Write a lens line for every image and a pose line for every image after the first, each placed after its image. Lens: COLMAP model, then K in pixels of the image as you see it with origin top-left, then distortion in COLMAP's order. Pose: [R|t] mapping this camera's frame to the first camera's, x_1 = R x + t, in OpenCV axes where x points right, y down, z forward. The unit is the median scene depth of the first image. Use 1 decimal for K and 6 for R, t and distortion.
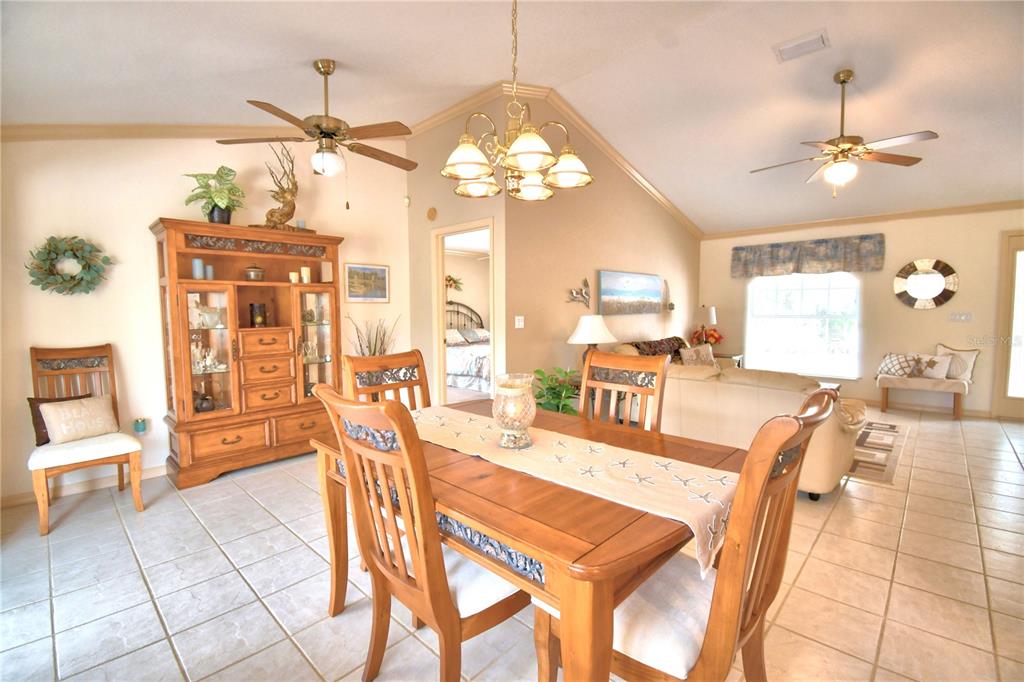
lens RADIAL K [[447.4, 0, 509.3], [0, 447.4, 340.2], [0, 0, 1]] dist [0.026396, -0.029843]
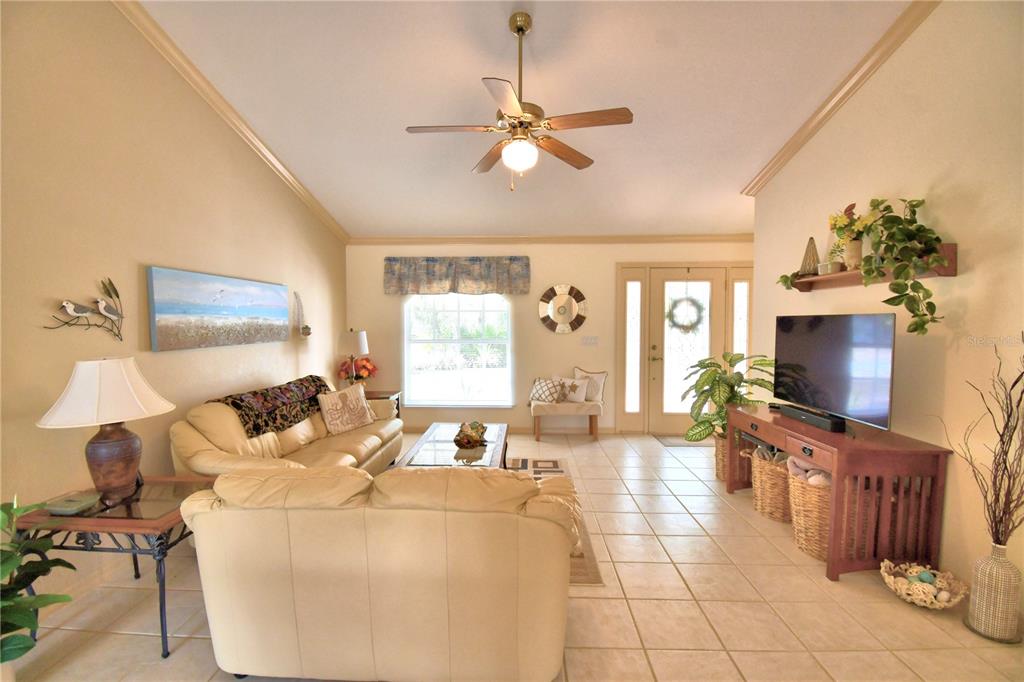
lens RADIAL K [[447.4, 0, 509.3], [0, 447.4, 340.2], [0, 0, 1]] dist [0.026396, -0.029843]
pose [[0.746349, -0.018962, 0.665285, 0.161559], [0.042472, 0.998914, -0.019176, -0.041178], [-0.664198, 0.042568, 0.746343, 0.331077]]
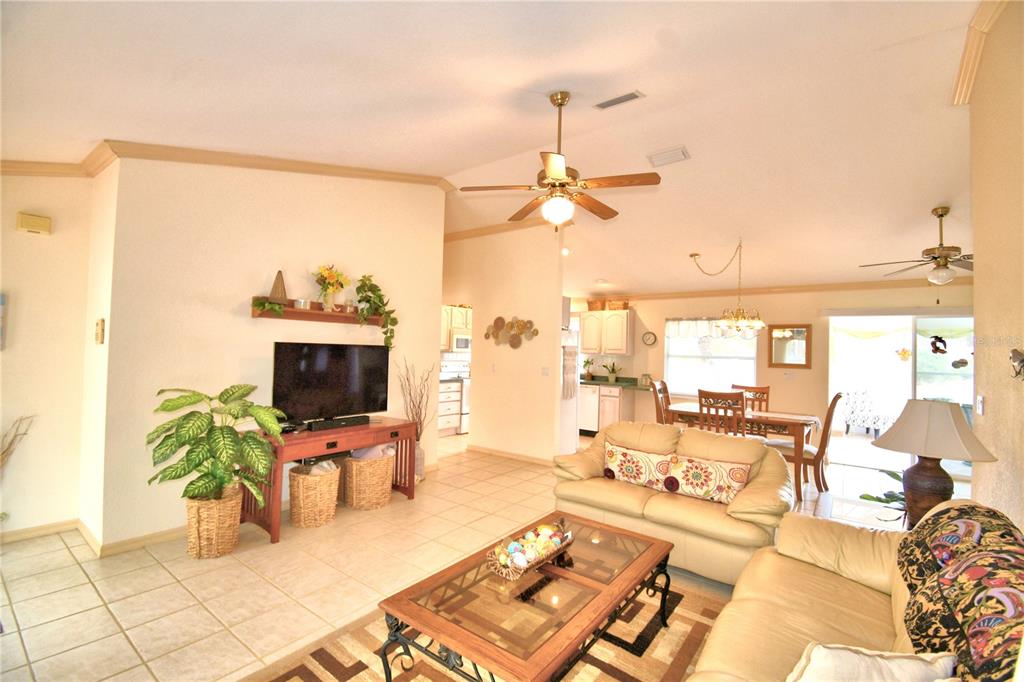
lens RADIAL K [[447.4, 0, 509.3], [0, 447.4, 340.2], [0, 0, 1]] dist [0.026396, -0.029843]
pose [[-0.992955, -0.025385, -0.115743, 0.631986], [-0.031282, 0.998288, 0.049423, -0.118508], [0.114290, 0.052695, -0.992049, 1.256159]]
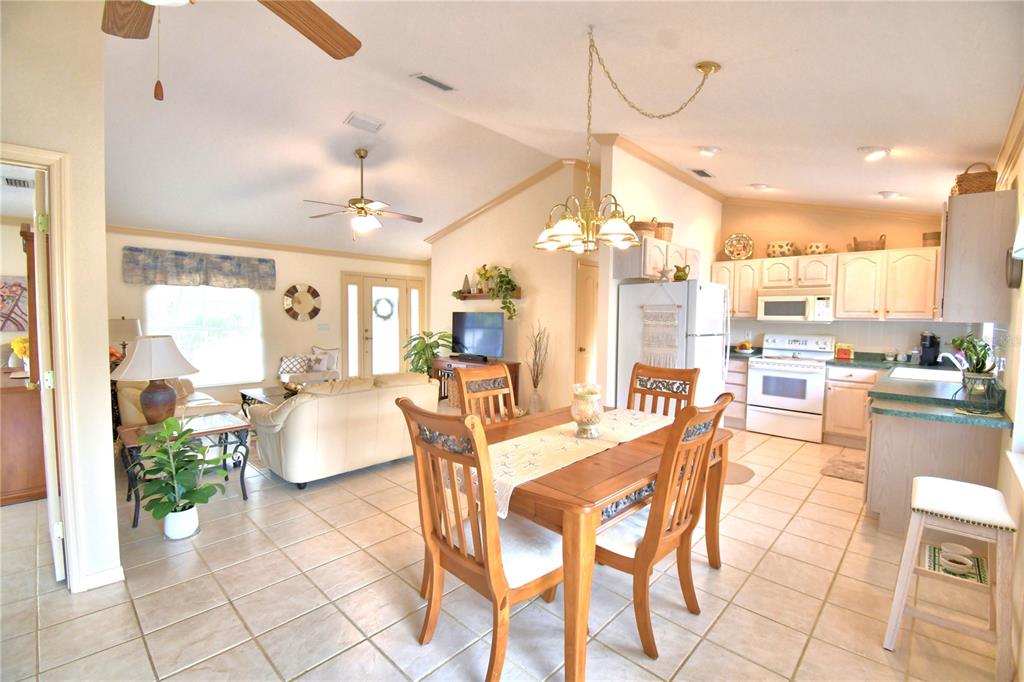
lens RADIAL K [[447.4, 0, 509.3], [0, 447.4, 340.2], [0, 0, 1]] dist [0.026396, -0.029843]
pose [[0.002422, -0.049203, 0.998786, -0.432142], [0.058610, 0.997079, 0.048977, -0.044125], [-0.998278, 0.058420, 0.005299, 0.392967]]
